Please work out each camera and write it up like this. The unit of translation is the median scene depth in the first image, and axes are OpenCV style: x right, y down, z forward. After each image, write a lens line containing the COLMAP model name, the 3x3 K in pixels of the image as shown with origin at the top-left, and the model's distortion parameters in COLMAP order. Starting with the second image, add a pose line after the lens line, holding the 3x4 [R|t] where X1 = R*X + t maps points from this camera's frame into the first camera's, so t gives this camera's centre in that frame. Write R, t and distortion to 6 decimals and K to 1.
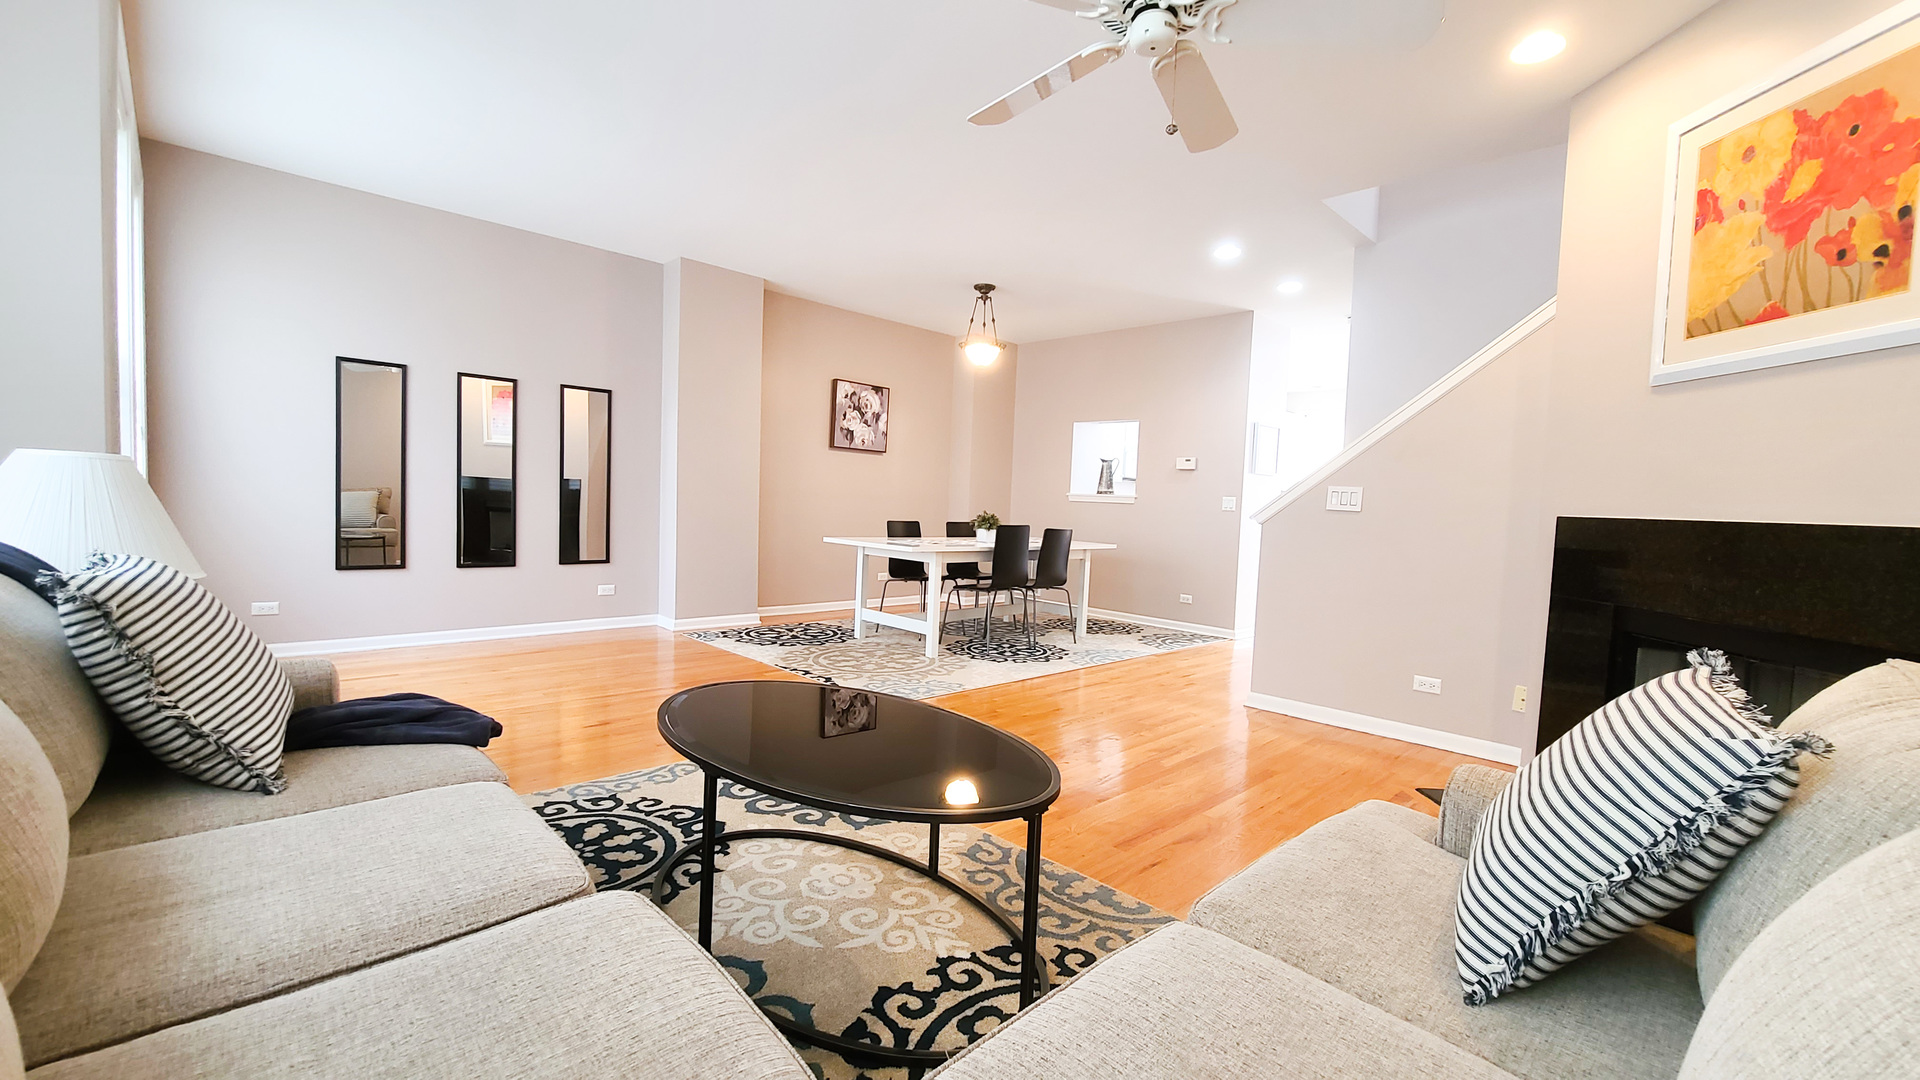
lens RADIAL K [[774.0, 0, 969.0], [0, 774.0, 529.7], [0, 0, 1]] dist [0.000242, -0.000071]
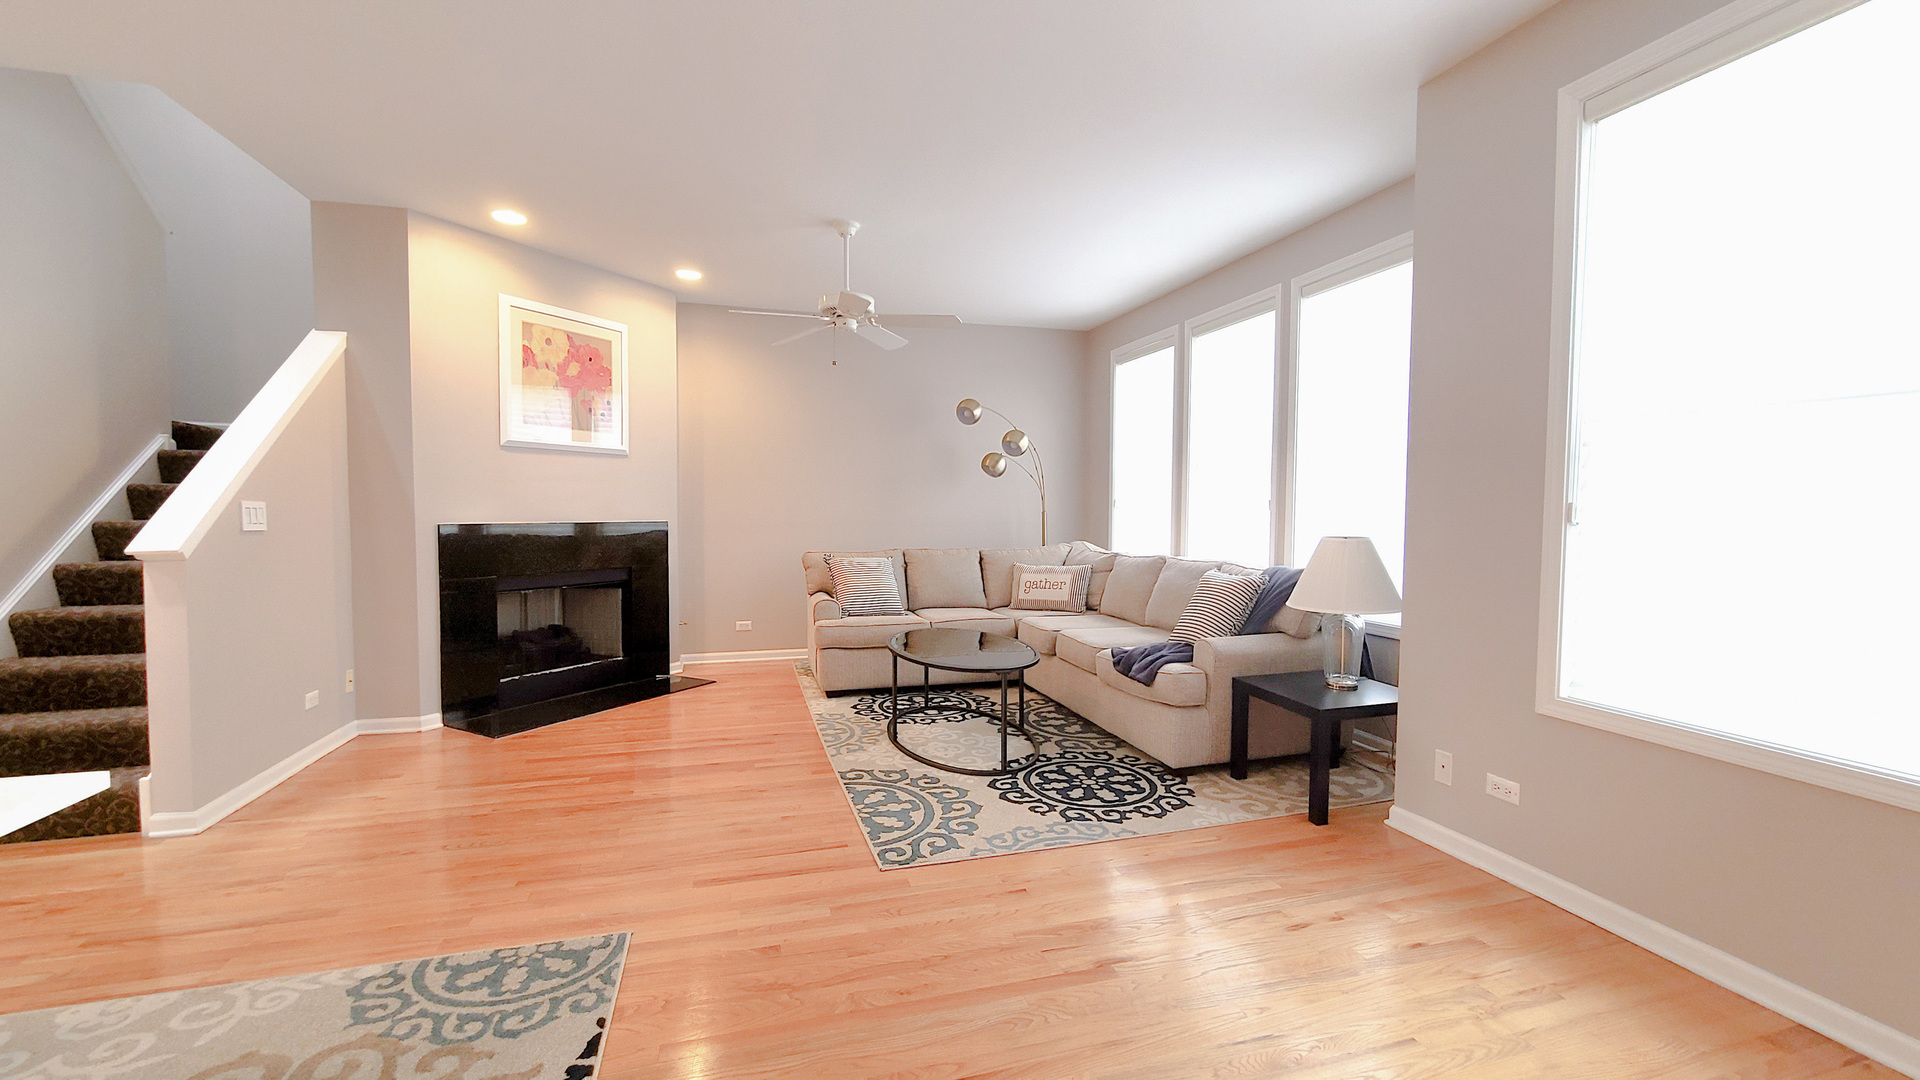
lens RADIAL K [[789.1, 0, 972.0], [0, 789.1, 543.9], [0, 0, 1]] dist [-0.003276, -0.000141]
pose [[-0.880620, -0.066289, 0.469163, -0.893460], [-0.023066, 0.994989, 0.097291, -0.170142], [-0.473261, 0.074855, -0.877736, 2.151464]]
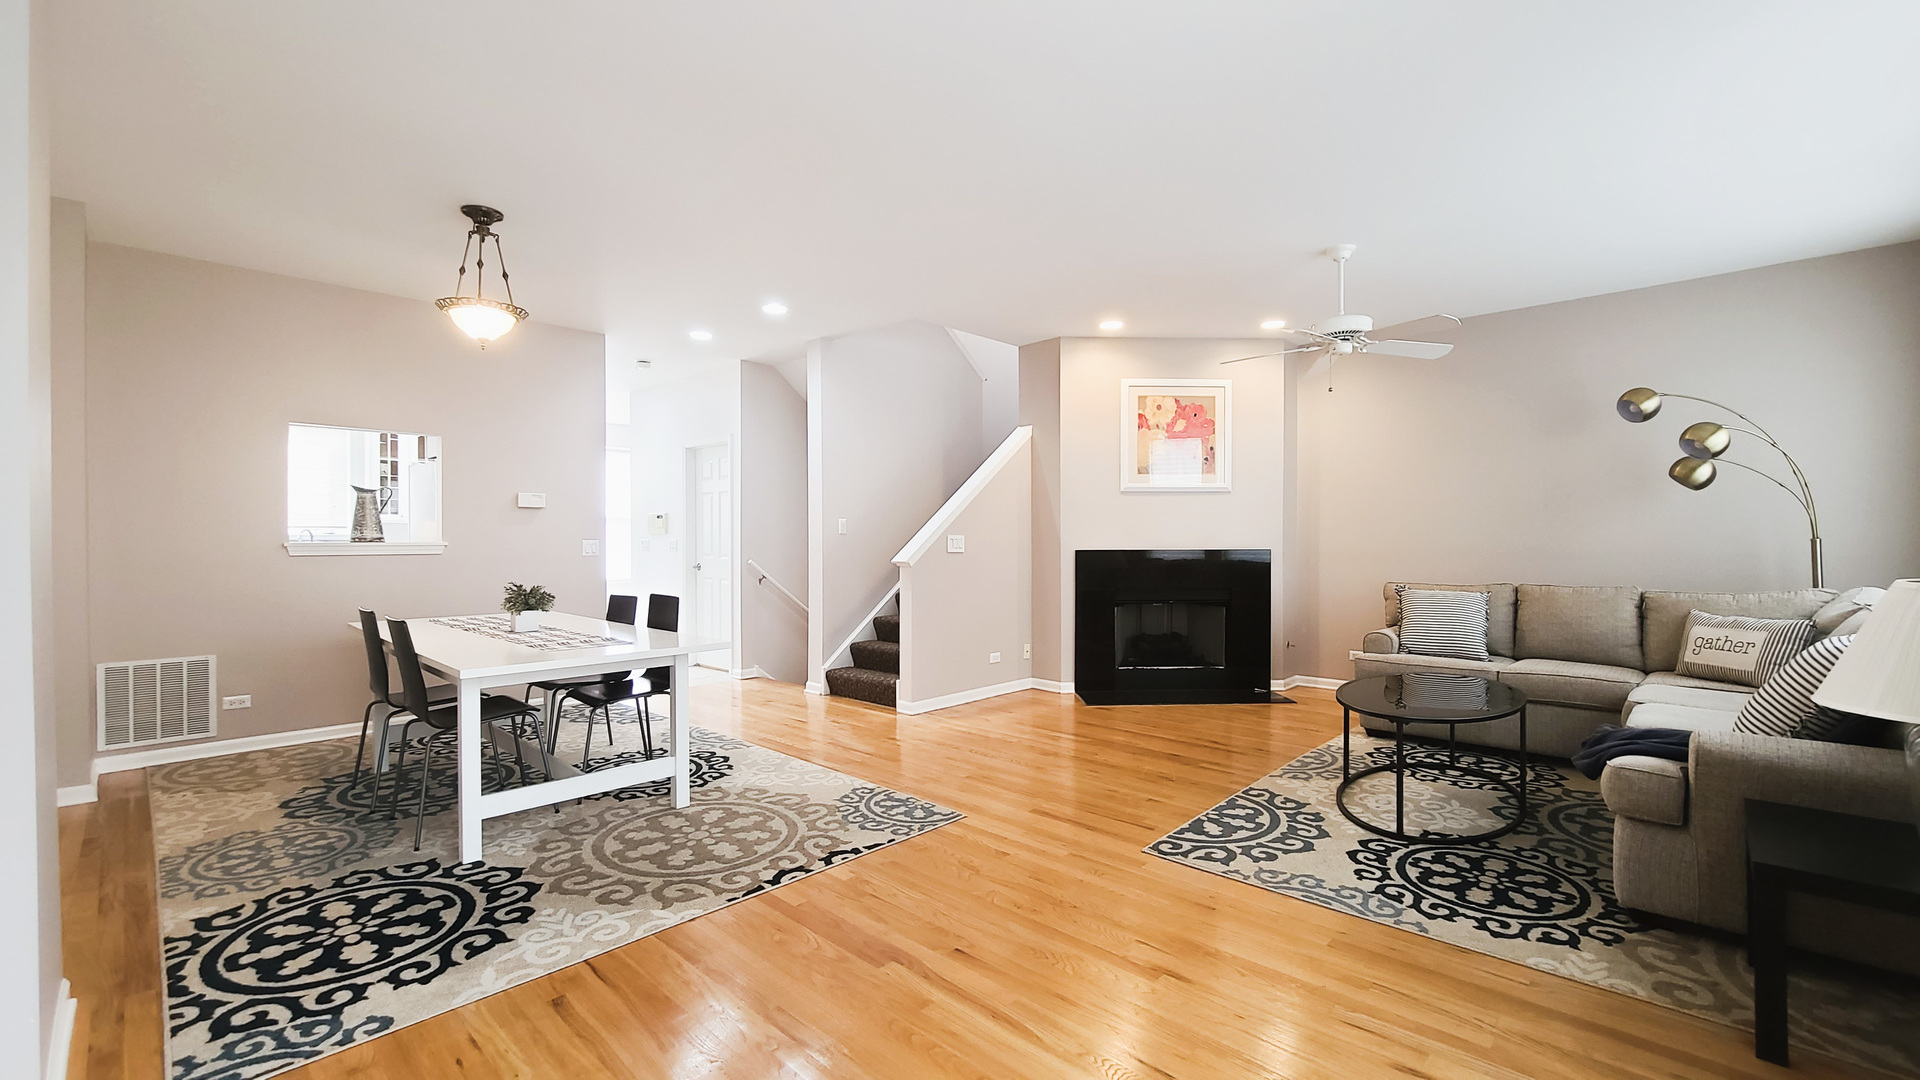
lens RADIAL K [[789.1, 0, 963.9], [0, 789.1, 537.5], [0, 0, 1]] dist [-0.003276, -0.000141]
pose [[-0.029140, -0.039411, 0.998798, -1.493529], [0.039848, 0.998382, 0.040557, -0.169614], [-0.998781, 0.040982, -0.027522, 1.609927]]
